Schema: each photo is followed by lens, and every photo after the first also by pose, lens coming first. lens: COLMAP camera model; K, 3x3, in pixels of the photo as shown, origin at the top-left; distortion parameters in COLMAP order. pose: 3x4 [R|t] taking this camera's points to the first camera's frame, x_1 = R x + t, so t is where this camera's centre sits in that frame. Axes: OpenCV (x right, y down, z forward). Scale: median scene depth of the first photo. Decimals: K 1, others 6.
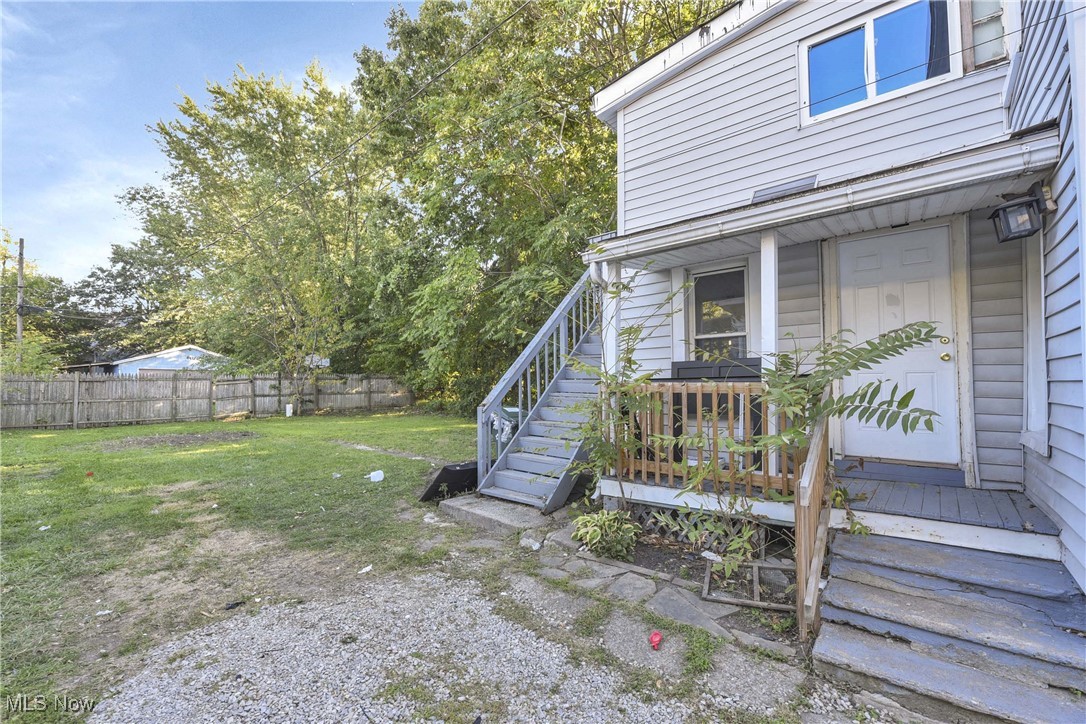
lens RADIAL K [[459.0, 0, 541.4], [0, 459.0, 365.9], [0, 0, 1]] dist [0.004212, -0.000754]
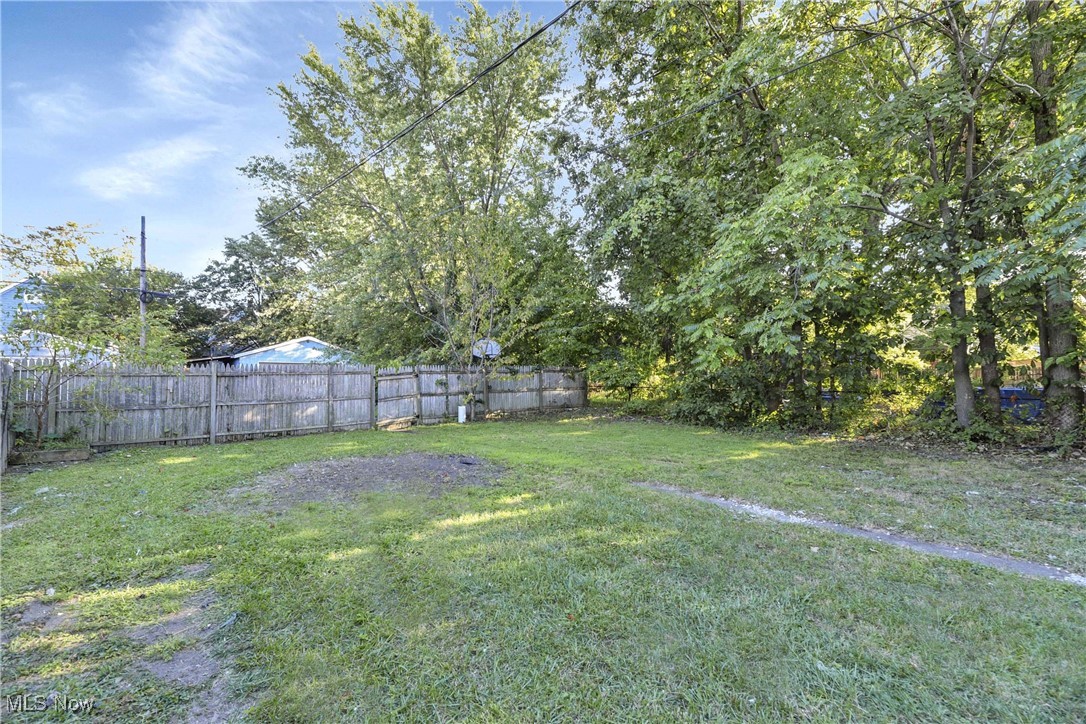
lens RADIAL K [[447.9, 0, 546.5], [0, 447.9, 365.4], [0, 0, 1]] dist [0.007842, -0.002199]
pose [[0.992741, -0.004981, -0.120169, -0.196250], [0.006442, 0.999910, 0.011769, 0.005745], [0.120100, -0.012458, 0.992684, 0.176905]]
